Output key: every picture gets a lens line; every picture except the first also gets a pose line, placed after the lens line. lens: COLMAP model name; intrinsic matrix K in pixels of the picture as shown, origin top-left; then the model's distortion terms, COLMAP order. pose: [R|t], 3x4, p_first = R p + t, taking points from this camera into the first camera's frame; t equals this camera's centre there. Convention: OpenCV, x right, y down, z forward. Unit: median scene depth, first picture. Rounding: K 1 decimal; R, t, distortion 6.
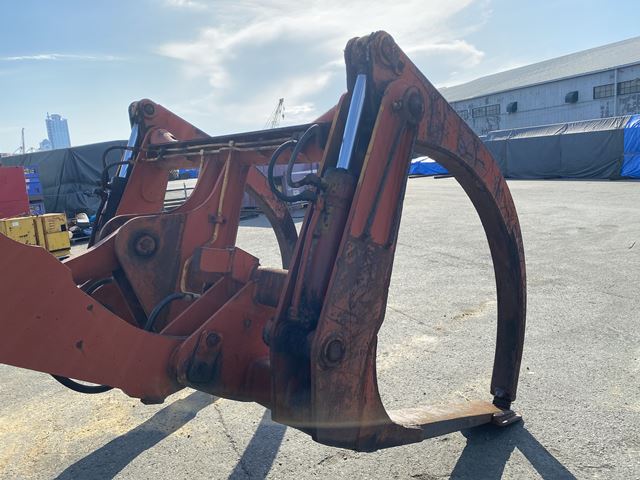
lens RADIAL K [[484.1, 0, 315.5], [0, 484.1, 242.9], [0, 0, 1]] dist [0.032947, -0.038405]
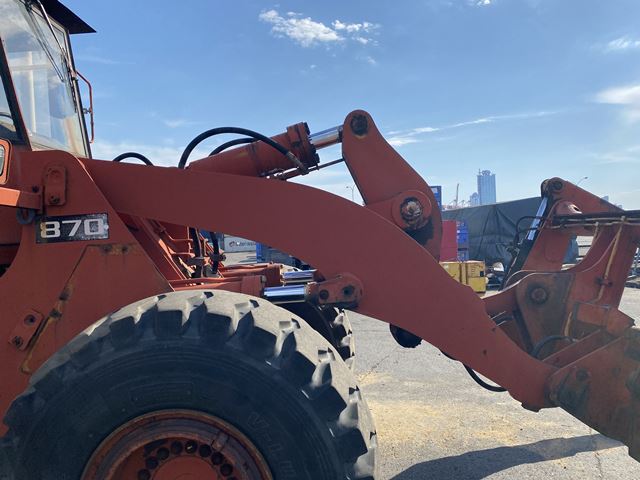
lens RADIAL K [[484.1, 0, 332.0], [0, 484.1, 231.4], [0, 0, 1]] dist [0.032947, -0.038405]
pose [[0.708928, 0.040235, -0.704133, 0.135688], [-0.129879, 0.988745, -0.074266, 0.004147], [0.693219, 0.144101, 0.706174, -0.269585]]
